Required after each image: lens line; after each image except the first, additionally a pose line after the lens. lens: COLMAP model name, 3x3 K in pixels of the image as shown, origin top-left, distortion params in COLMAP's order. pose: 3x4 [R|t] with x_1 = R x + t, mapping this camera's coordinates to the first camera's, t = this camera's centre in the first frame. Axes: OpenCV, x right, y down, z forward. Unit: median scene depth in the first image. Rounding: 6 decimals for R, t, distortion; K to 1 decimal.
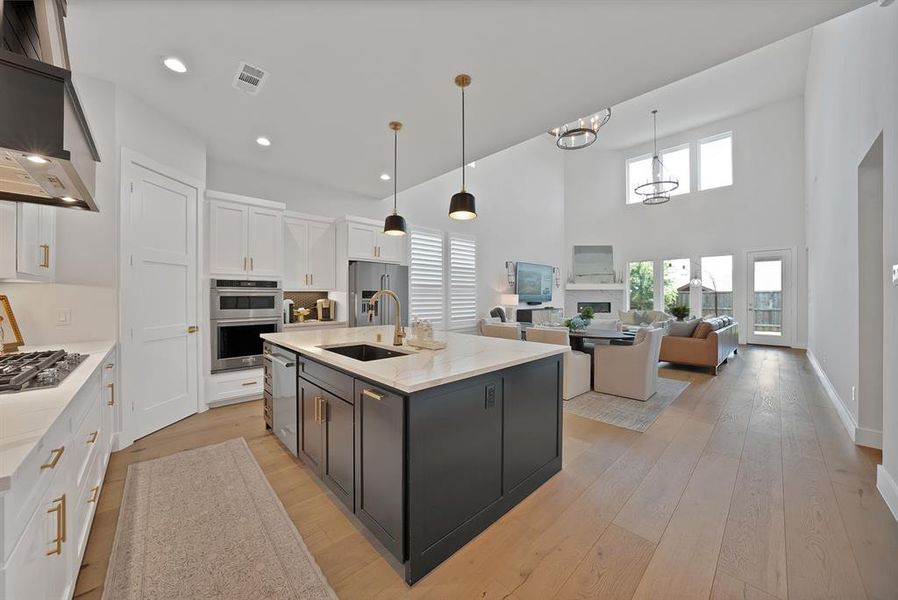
lens RADIAL K [[320.0, 0, 444.9], [0, 320.0, 297.0], [0, 0, 1]] dist [-0.001959, 0.000056]
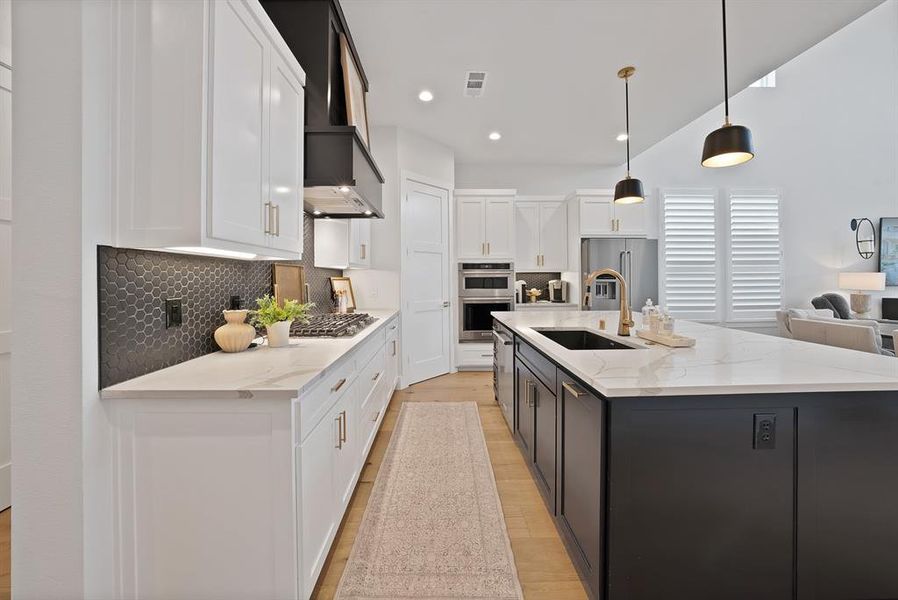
lens RADIAL K [[329.2, 0, 450.4], [0, 329.2, 276.3], [0, 0, 1]] dist [-0.002463, 0.000041]
pose [[0.752360, -0.006335, -0.658722, 0.057301], [0.002972, 0.999976, -0.006223, 0.001025], [0.658746, 0.002724, 0.752361, 0.050750]]
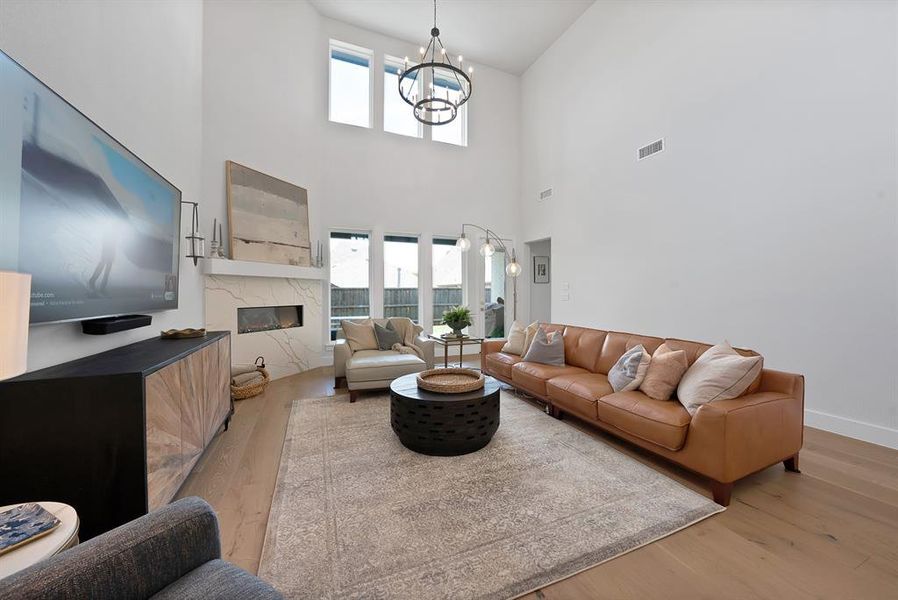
lens RADIAL K [[328.8, 0, 449.0], [0, 328.8, 300.0], [0, 0, 1]] dist [-0.000836, -0.000018]
pose [[0.358003, -0.020237, 0.933501, 0.386646], [0.004481, 0.999791, 0.019955, 0.000004], [-0.933710, -0.002960, 0.358019, 1.846097]]
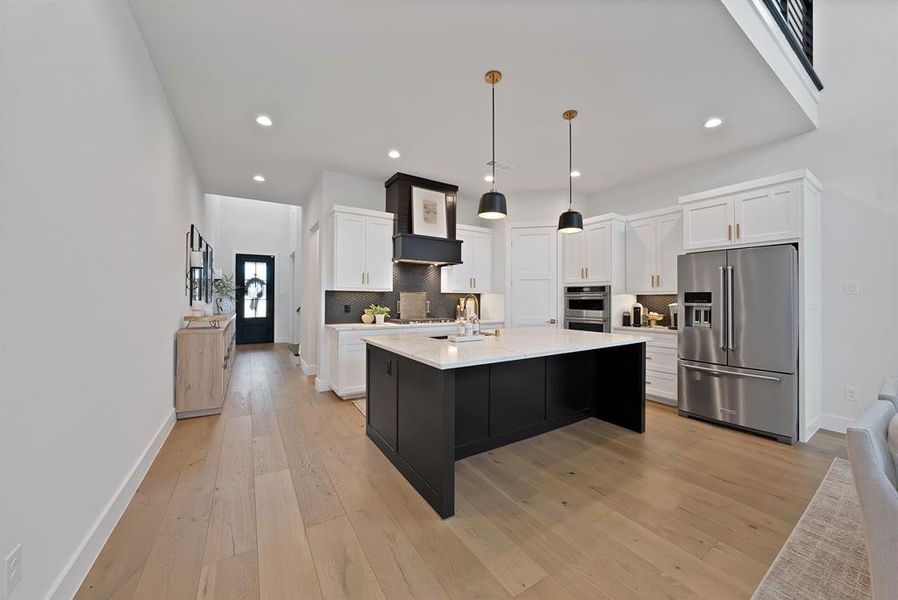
lens RADIAL K [[320.0, 0, 444.9], [0, 320.0, 297.0], [0, 0, 1]] dist [-0.001959, 0.000056]
pose [[-0.193399, -0.008710, -0.981082, 0.749883], [-0.007097, 0.999947, -0.007479, 0.001177], [0.981095, 0.005516, -0.193450, 0.768817]]
